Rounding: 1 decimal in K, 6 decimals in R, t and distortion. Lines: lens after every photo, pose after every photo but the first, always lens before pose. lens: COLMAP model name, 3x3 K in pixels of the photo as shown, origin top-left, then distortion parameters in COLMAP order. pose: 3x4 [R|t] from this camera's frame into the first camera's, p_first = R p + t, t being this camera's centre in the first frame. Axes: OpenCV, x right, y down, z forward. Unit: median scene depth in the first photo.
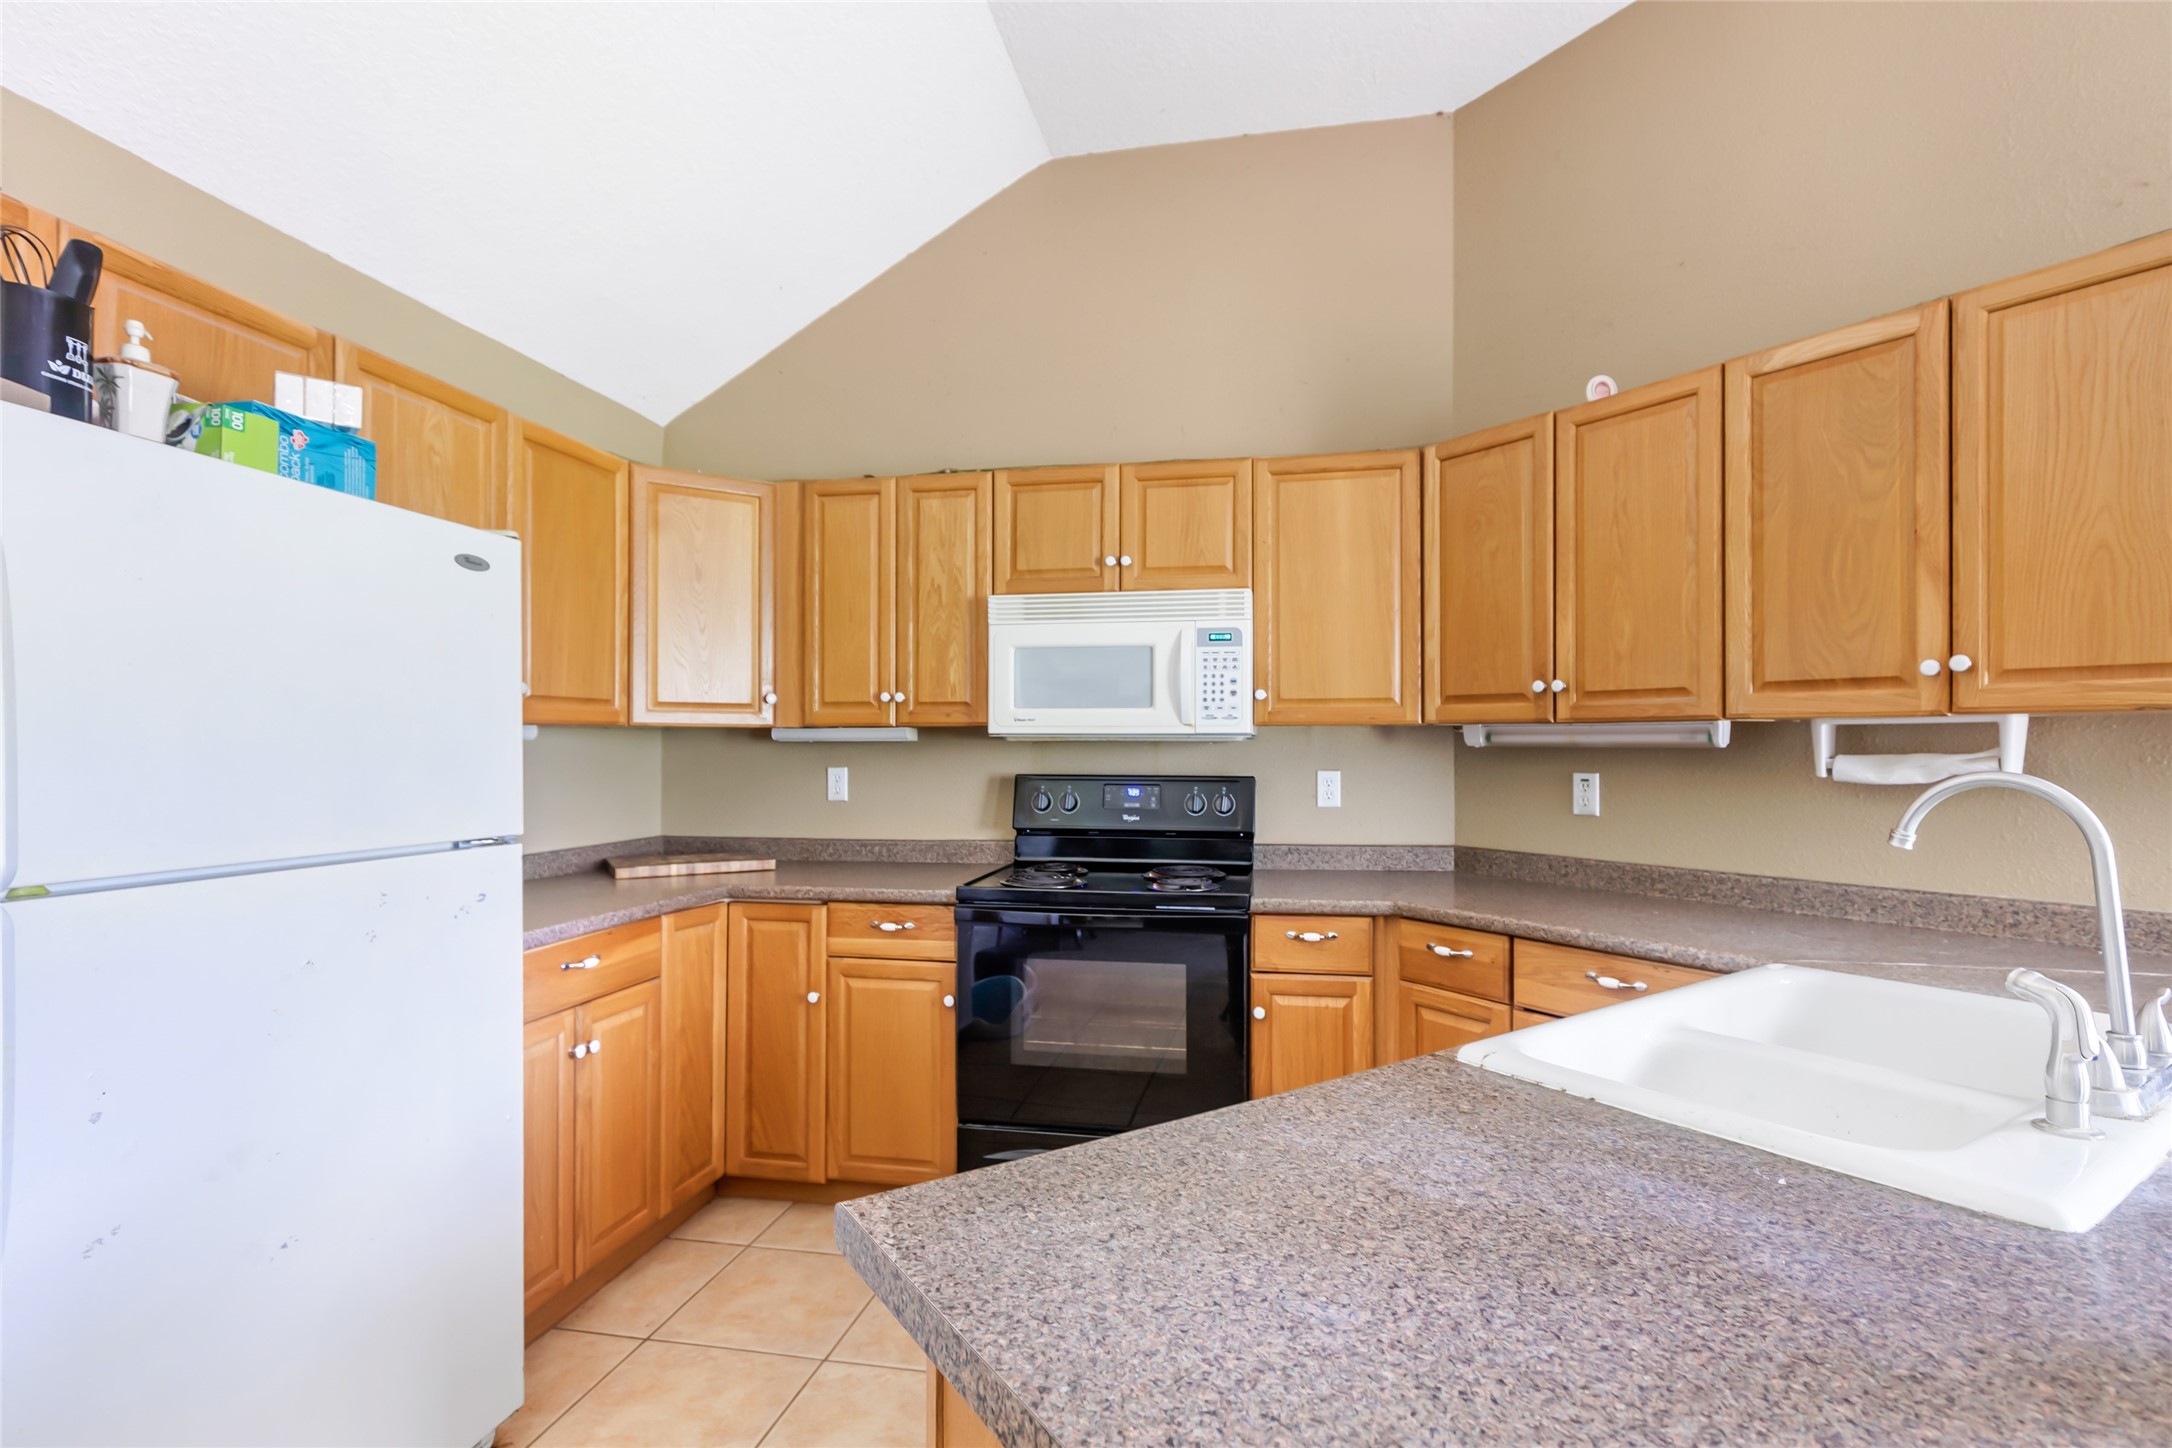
lens RADIAL K [[995.3, 0, 1105.7], [0, 995.3, 739.2], [0, 0, 1]] dist [0.004438, -0.000451]
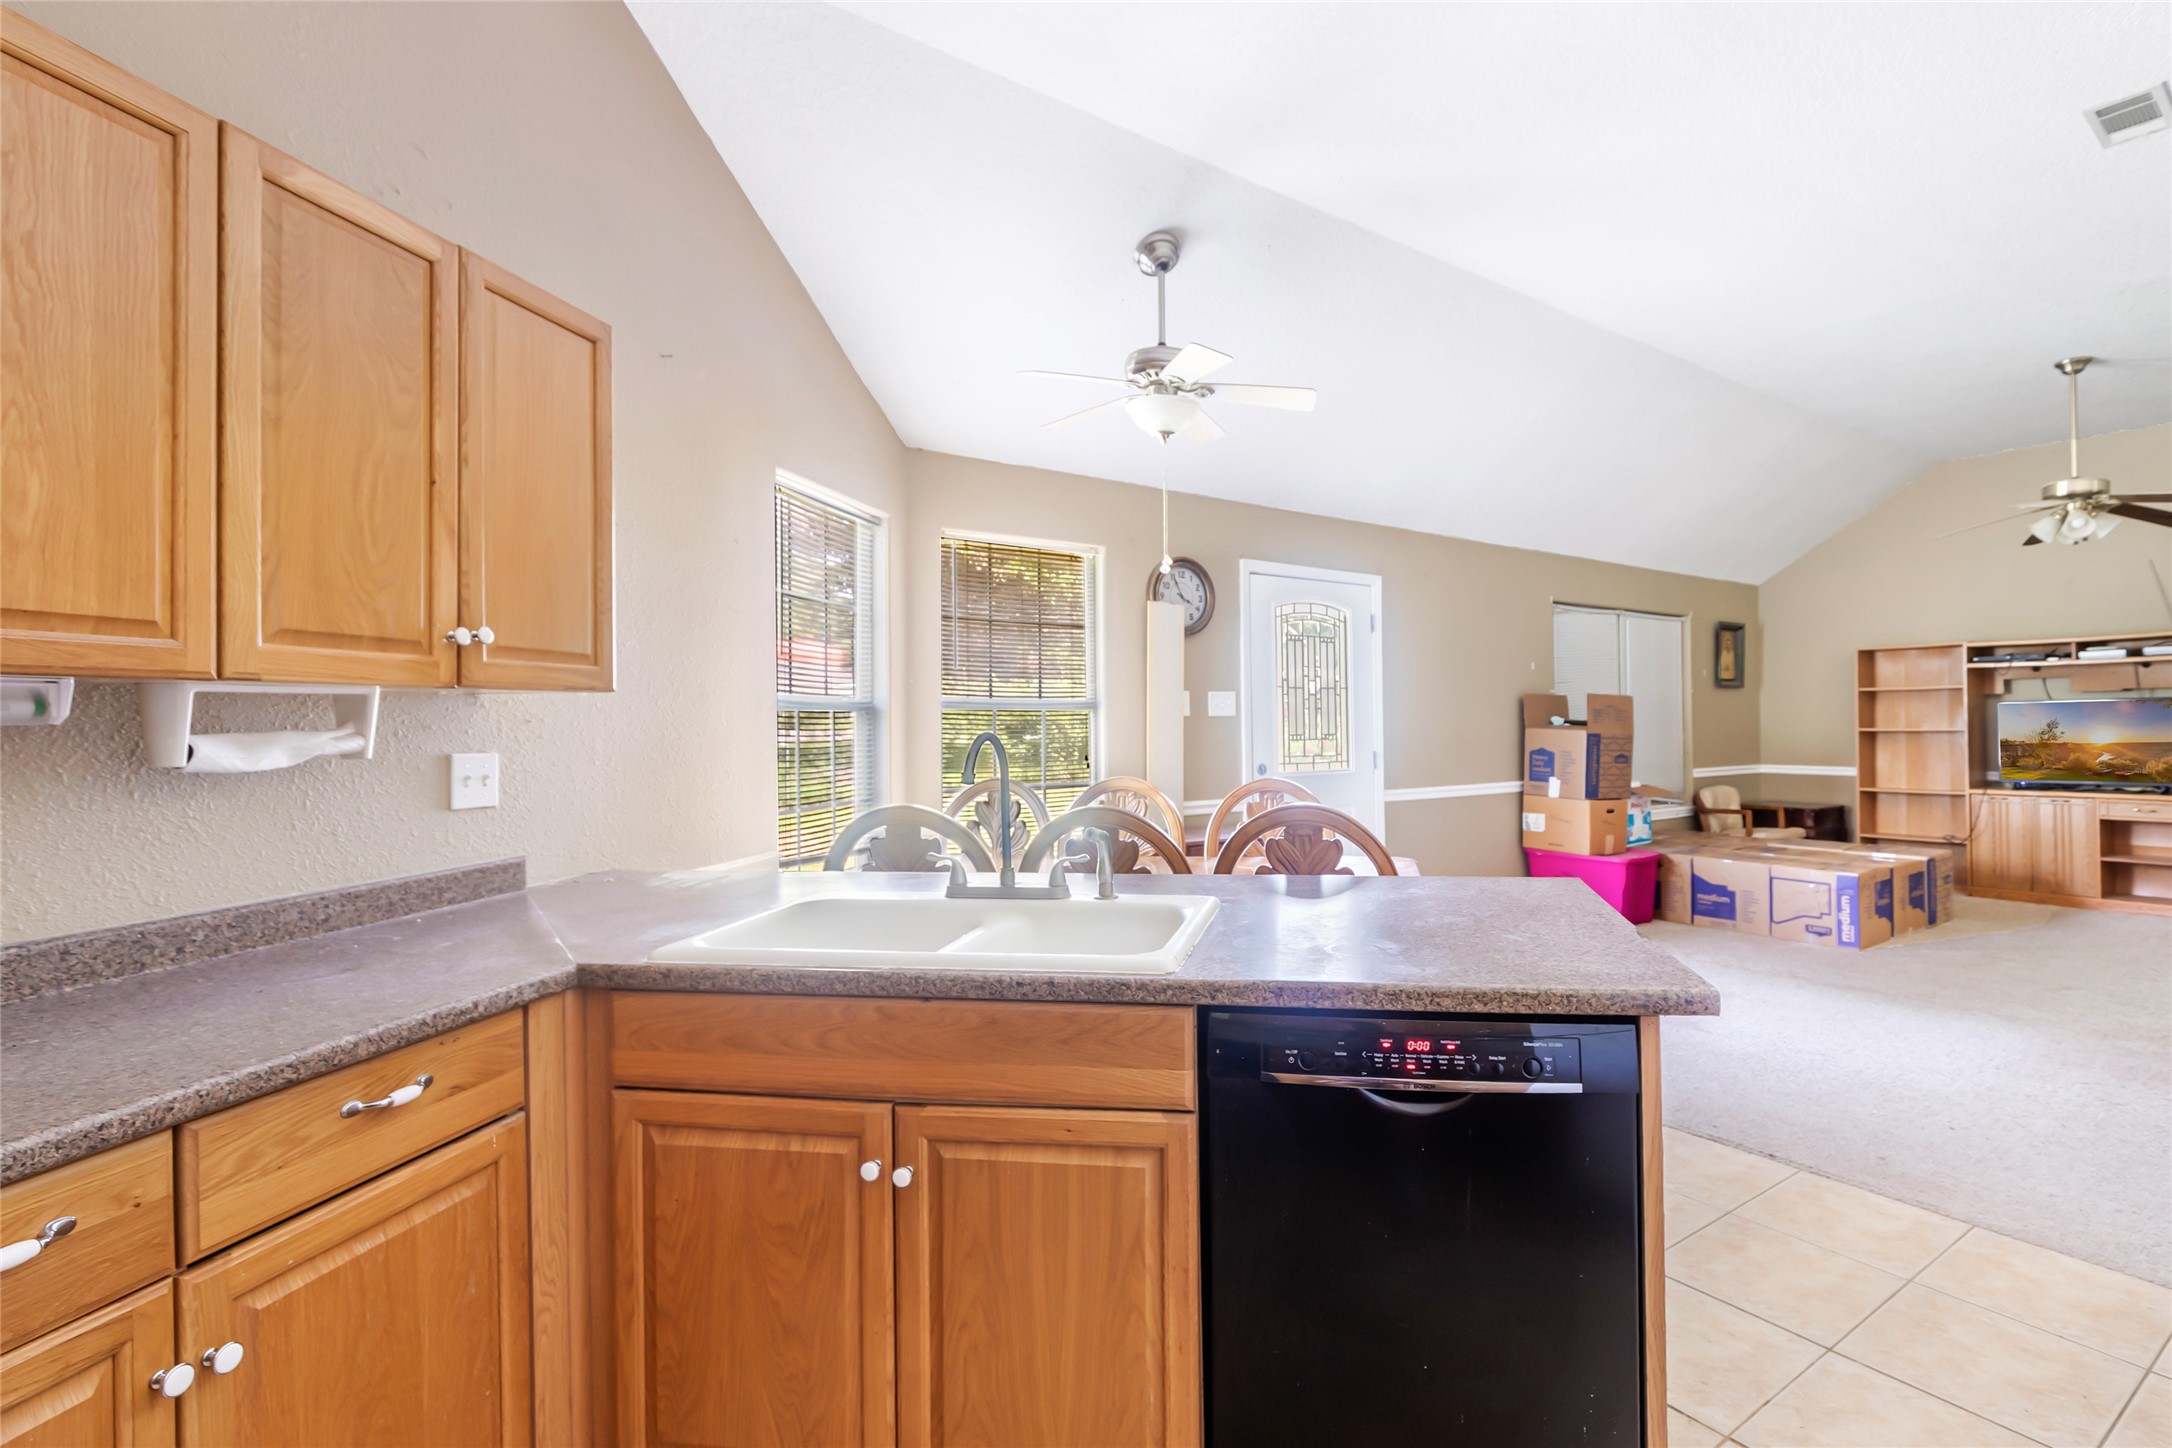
lens RADIAL K [[995.3, 0, 1282.8], [0, 995.3, 702.7], [0, 0, 1]] dist [0.004438, -0.000451]
pose [[-0.751976, 0.011567, 0.659089, -0.236714], [-0.000375, 0.999838, -0.017975, 0.004235], [-0.659190, -0.013764, -0.751850, 0.791392]]
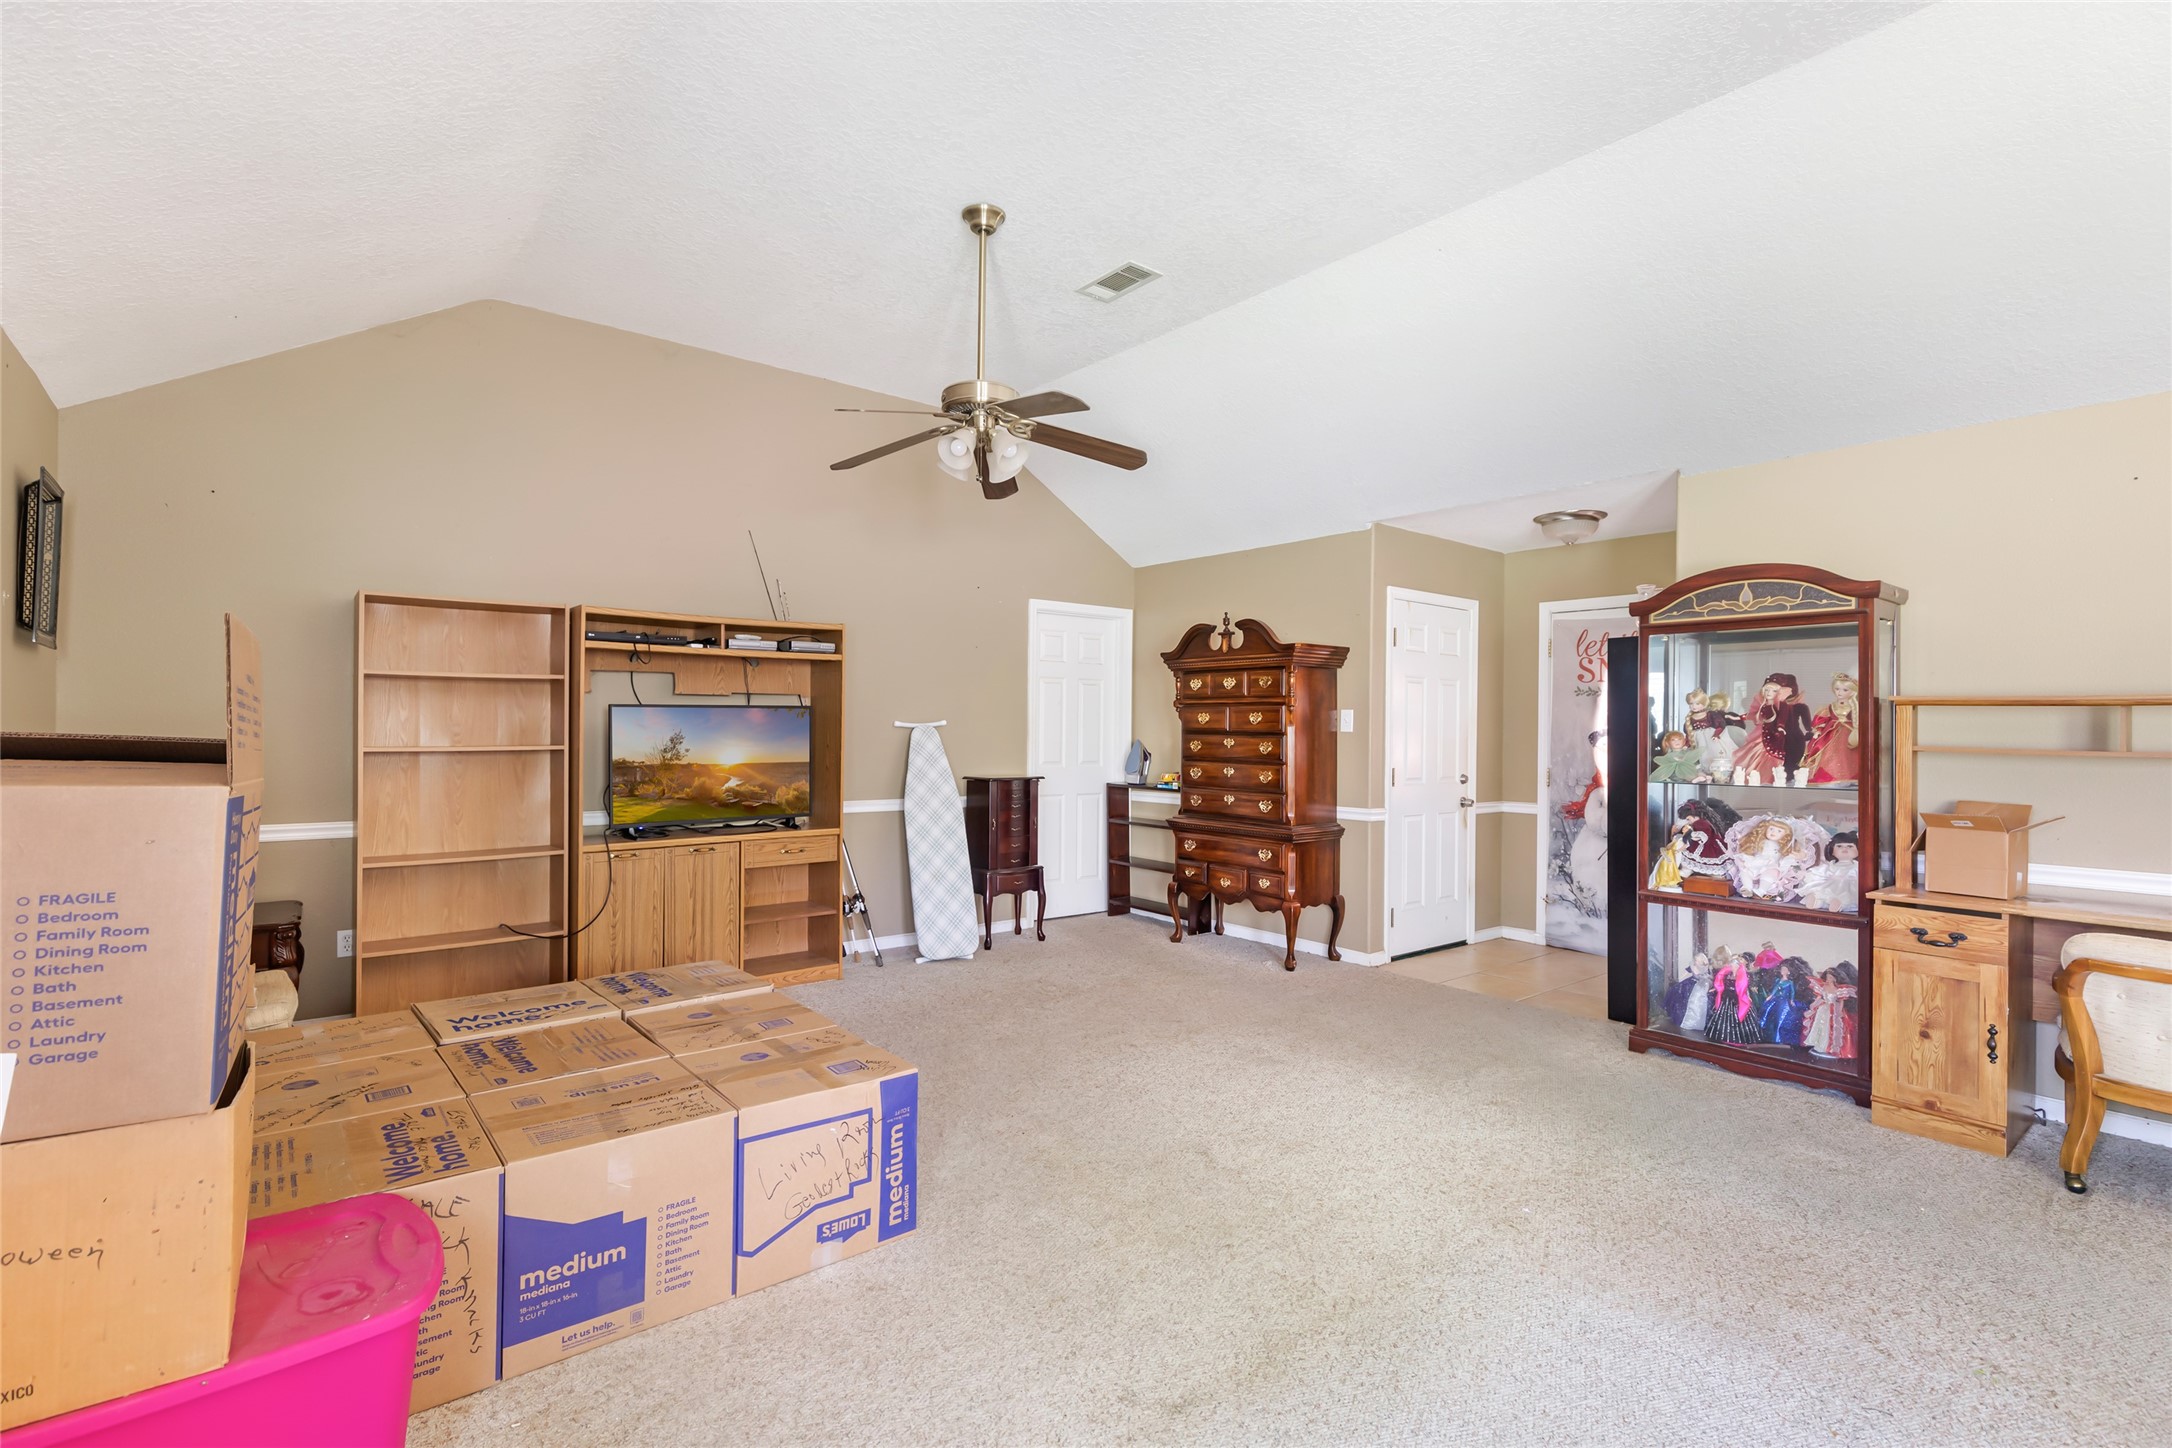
lens RADIAL K [[995.3, 0, 1005.4], [0, 995.3, 723.3], [0, 0, 1]] dist [0.004438, -0.000451]
pose [[-0.683058, -0.012702, -0.730253, 0.839110], [-0.008291, 0.999919, -0.009637, -0.002270], [0.730317, -0.000529, -0.683108, -0.769209]]
